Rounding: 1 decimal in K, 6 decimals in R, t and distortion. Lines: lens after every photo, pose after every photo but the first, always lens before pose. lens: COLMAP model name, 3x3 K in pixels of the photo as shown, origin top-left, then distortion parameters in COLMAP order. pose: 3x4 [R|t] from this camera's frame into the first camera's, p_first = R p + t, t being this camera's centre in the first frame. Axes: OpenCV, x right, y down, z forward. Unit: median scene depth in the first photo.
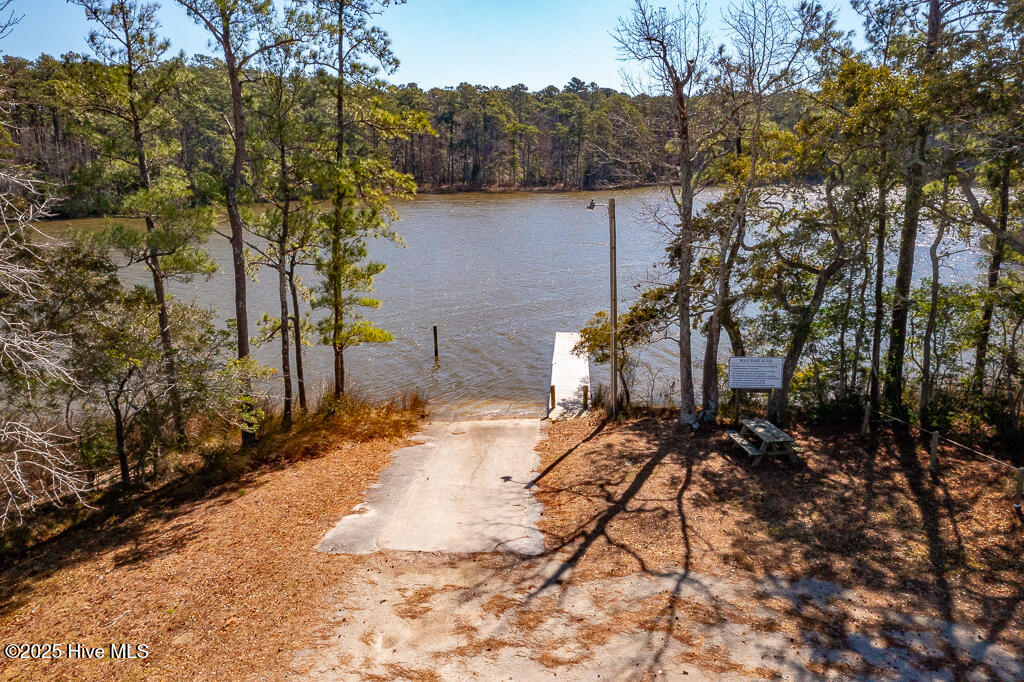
lens RADIAL K [[808.6, 0, 513.3], [0, 808.6, 339.1], [0, 0, 1]] dist [-0.033246, 0.002016]
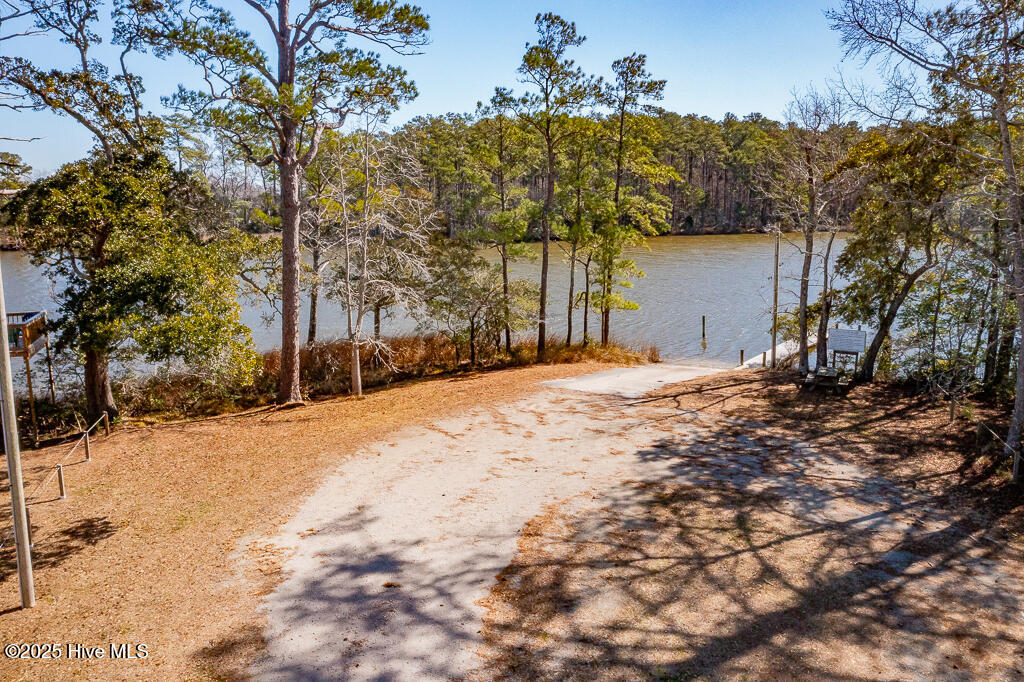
lens RADIAL K [[808.6, 0, 511.4], [0, 808.6, 342.1], [0, 0, 1]] dist [-0.033246, 0.002016]
pose [[0.857212, 0.091174, -0.506828, 0.678826], [-0.112635, 0.993567, -0.011768, 0.170429], [0.502494, 0.067174, 0.861967, -0.746345]]
